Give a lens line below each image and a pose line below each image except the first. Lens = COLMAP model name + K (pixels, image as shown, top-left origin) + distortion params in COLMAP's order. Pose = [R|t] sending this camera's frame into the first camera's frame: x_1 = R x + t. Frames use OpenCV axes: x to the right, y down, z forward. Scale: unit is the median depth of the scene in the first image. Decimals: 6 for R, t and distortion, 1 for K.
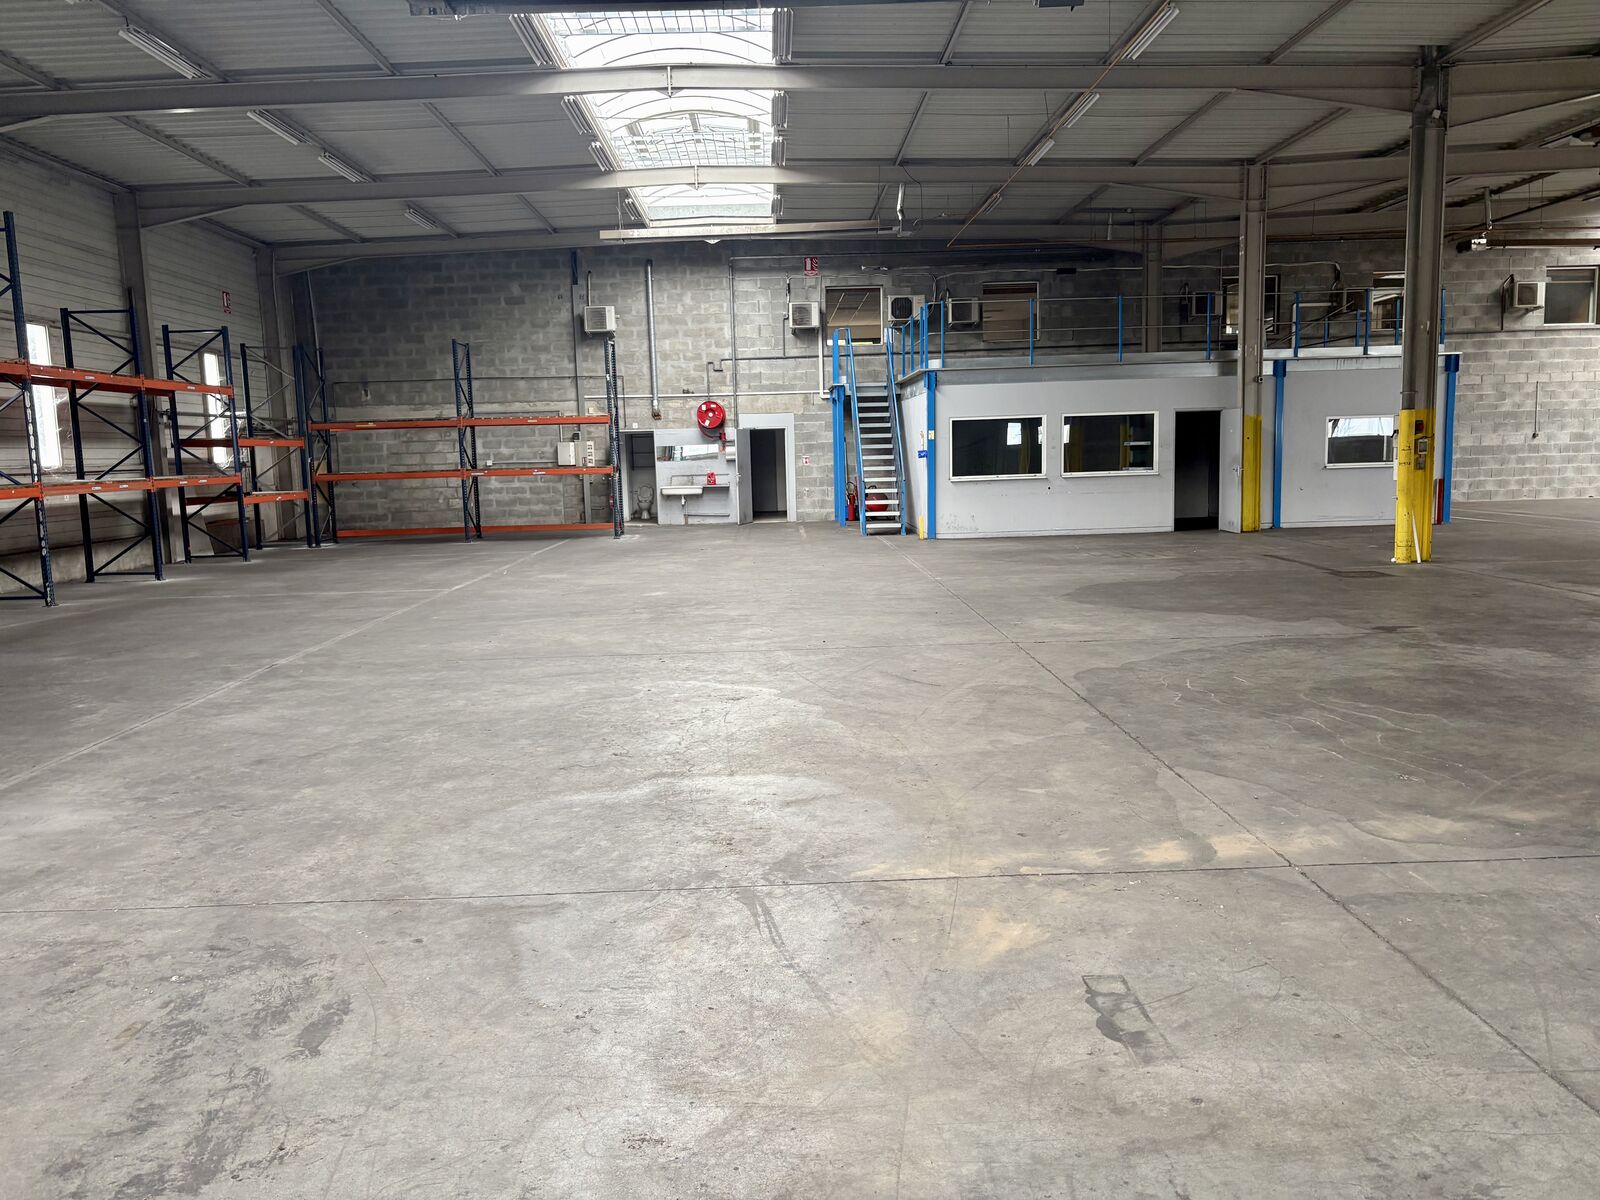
lens RADIAL K [[1168.9, 0, 794.2], [0, 1168.9, 593.8], [0, 0, 1]] dist [0.012201, 0.008290]
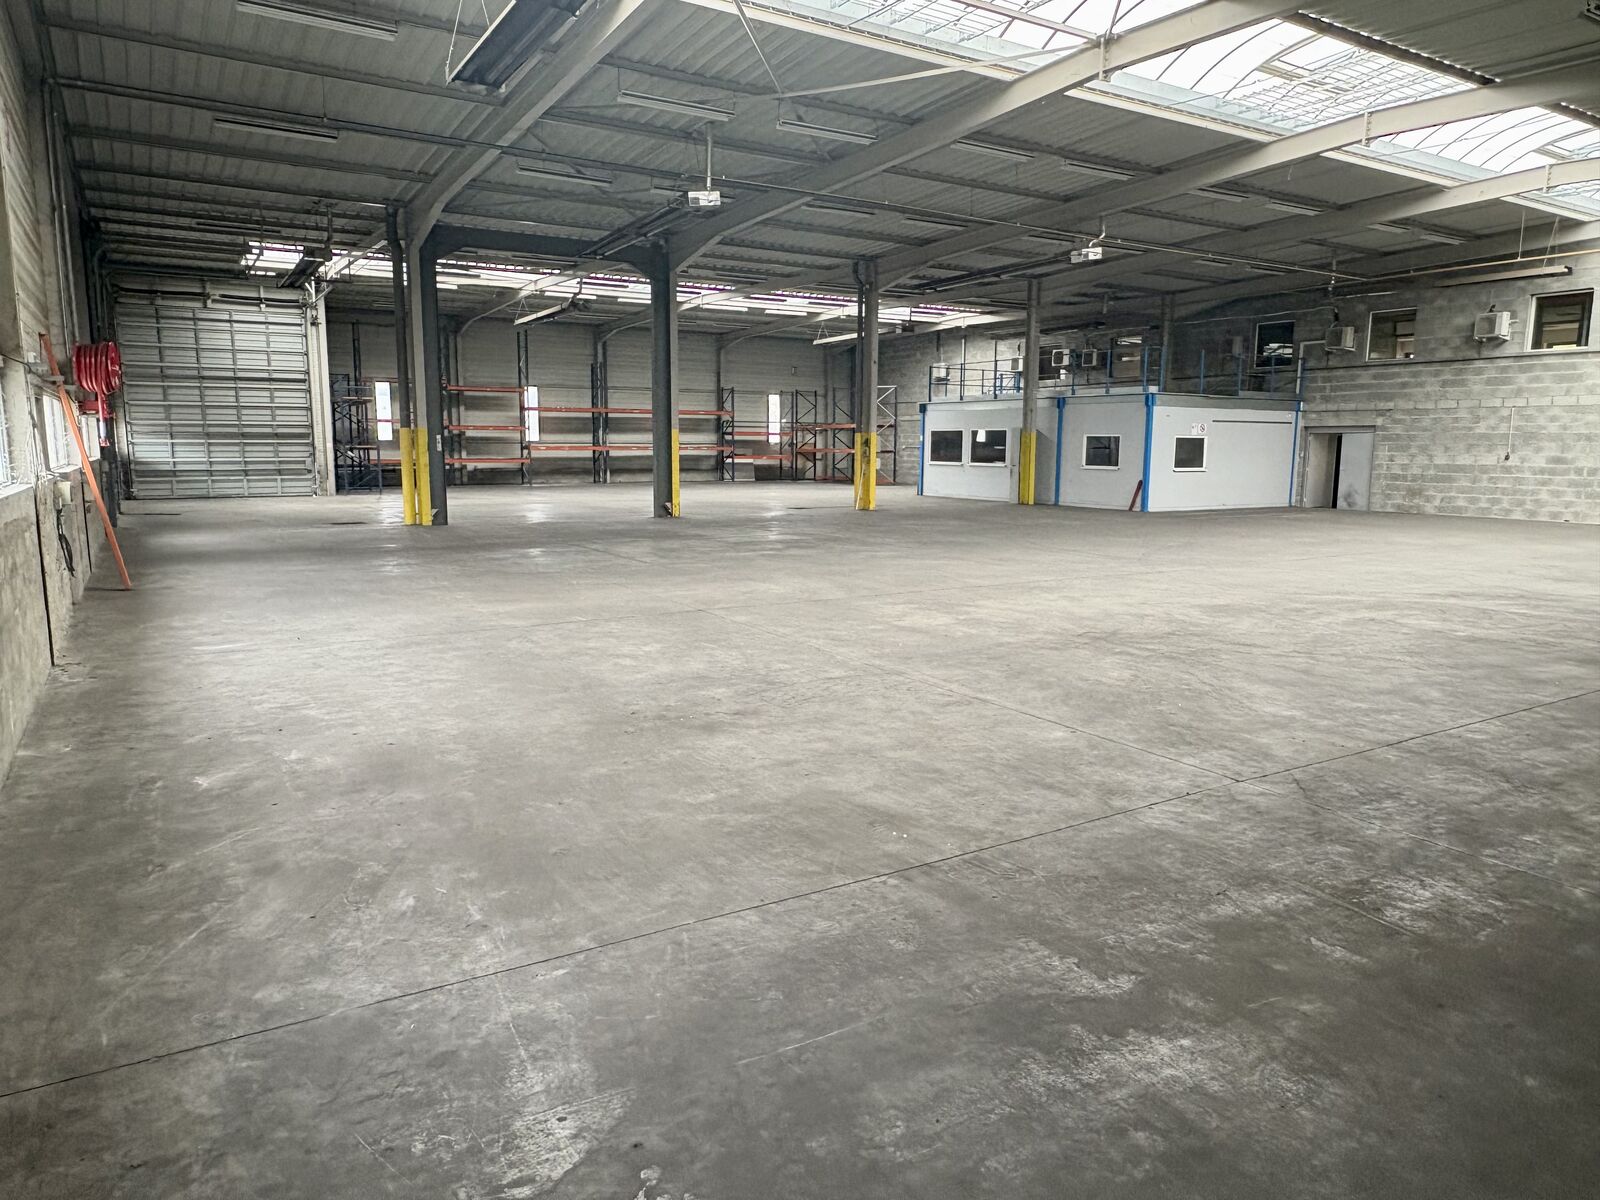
lens RADIAL K [[1052.7, 0, 803.2], [0, 1052.7, 600.6], [0, 0, 1]] dist [0.002256, 0.003032]
pose [[0.523472, 0.155382, -0.837755, 1.113029], [-0.131208, 0.986204, 0.100930, -0.021039], [0.841880, 0.057086, 0.536638, -0.026096]]
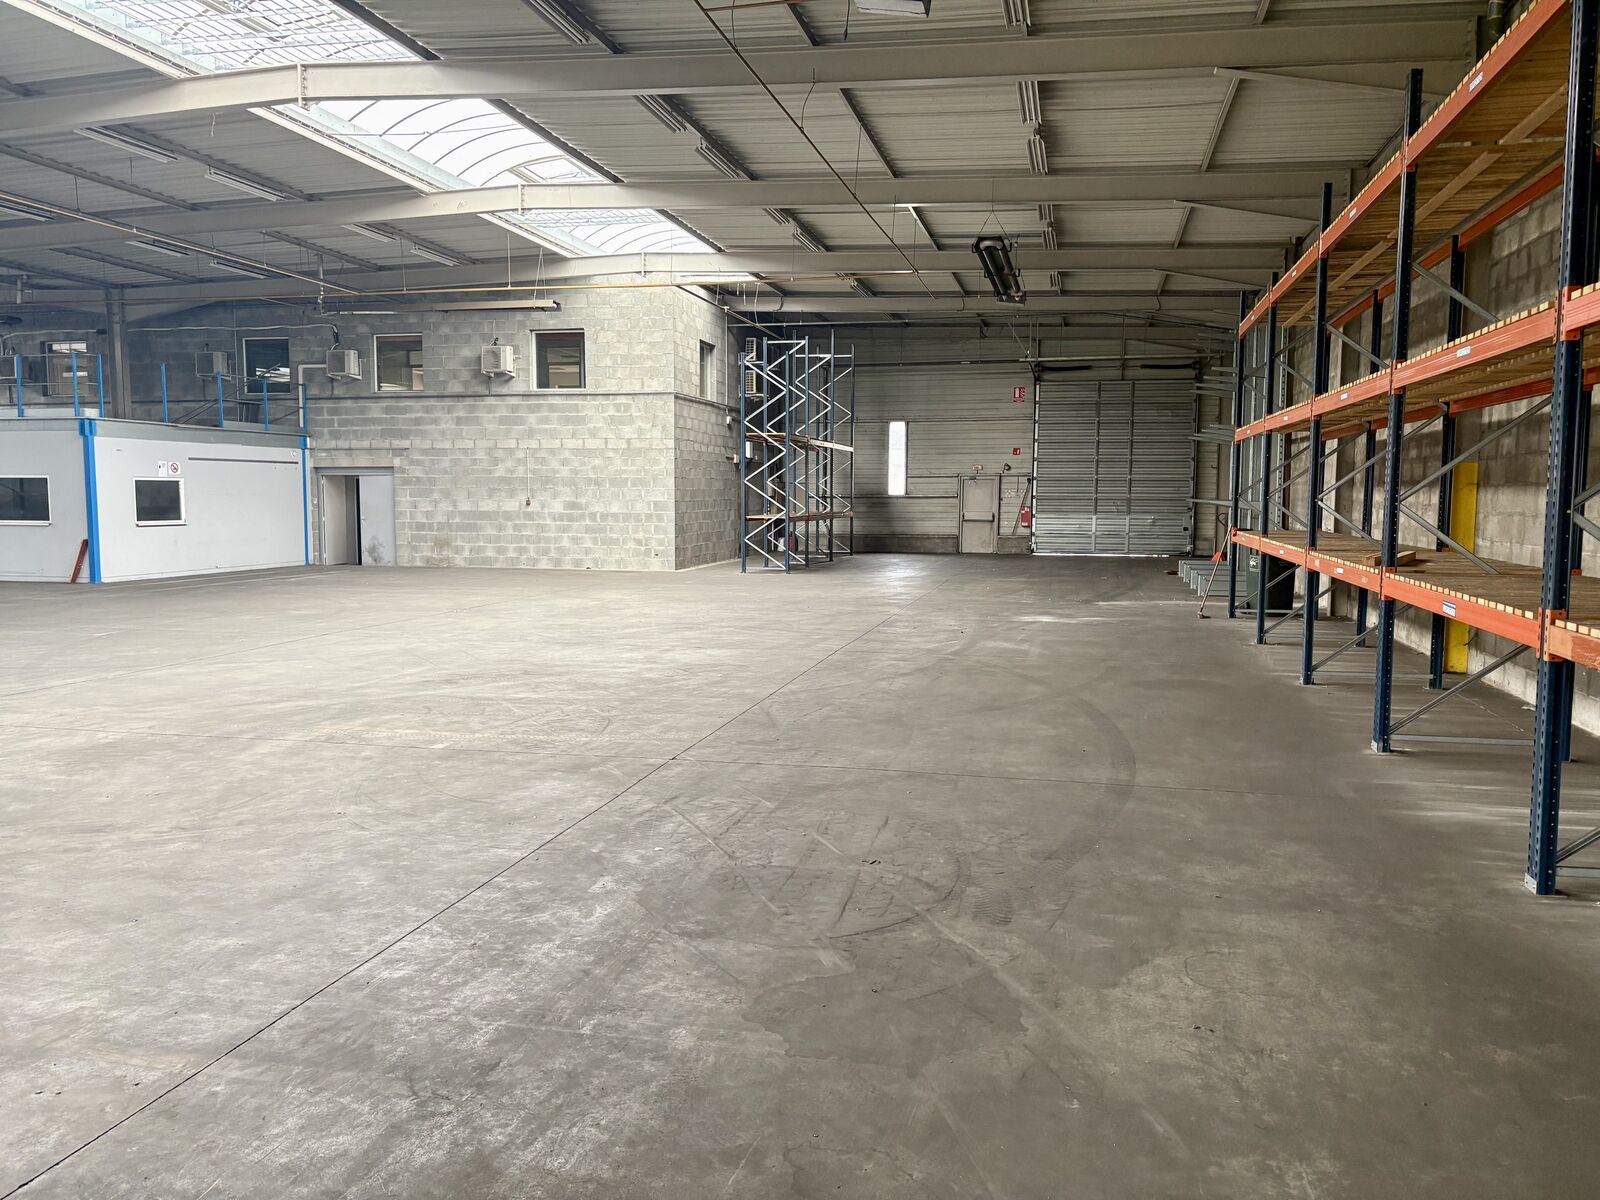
lens RADIAL K [[1324.7, 0, 827.7], [0, 1324.7, 642.9], [0, 0, 1]] dist [0.002864, -0.002025]
pose [[0.976501, 0.053928, -0.208658, 1.111073], [-0.057227, 0.998313, -0.009802, -0.022126], [0.207777, 0.021513, 0.977940, -0.017985]]
